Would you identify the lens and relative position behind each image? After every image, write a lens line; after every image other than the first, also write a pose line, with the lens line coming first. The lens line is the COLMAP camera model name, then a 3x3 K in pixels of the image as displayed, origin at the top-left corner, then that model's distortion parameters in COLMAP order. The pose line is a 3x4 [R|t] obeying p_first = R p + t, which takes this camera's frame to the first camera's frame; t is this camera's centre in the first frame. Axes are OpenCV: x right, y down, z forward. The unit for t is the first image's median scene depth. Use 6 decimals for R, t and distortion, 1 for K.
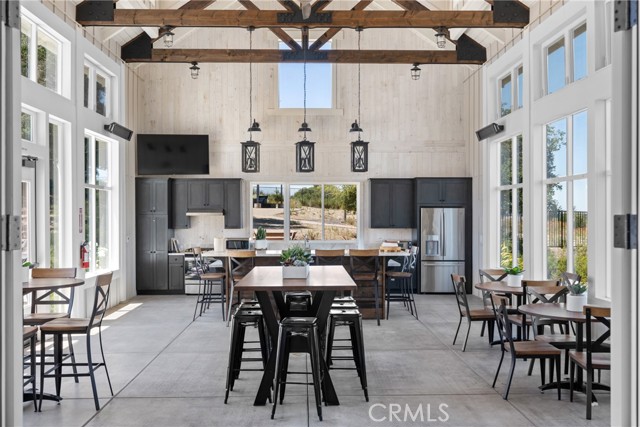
lens RADIAL K [[626.4, 0, 319.9], [0, 626.4, 214.2], [0, 0, 1]] dist [-0.024861, 0.000000]
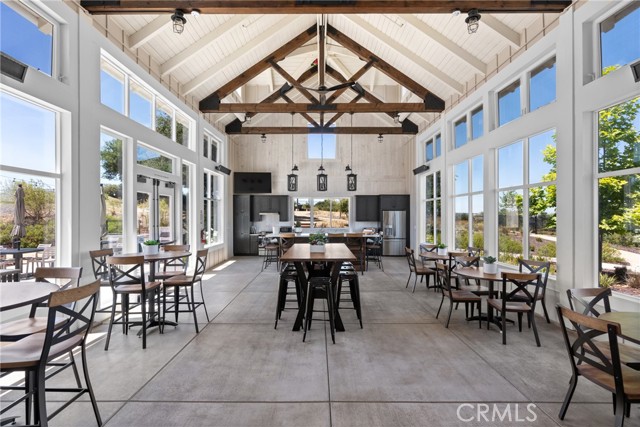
lens RADIAL K [[289.3, 0, 319.6], [0, 289.3, 213.8], [0, 0, 1]] dist [0.000974, 0.000053]
pose [[0.999701, 0.001282, -0.024432, -0.010176], [-0.001326, 0.999997, -0.001812, 0.001091], [0.024430, 0.001844, 0.999700, 0.150509]]
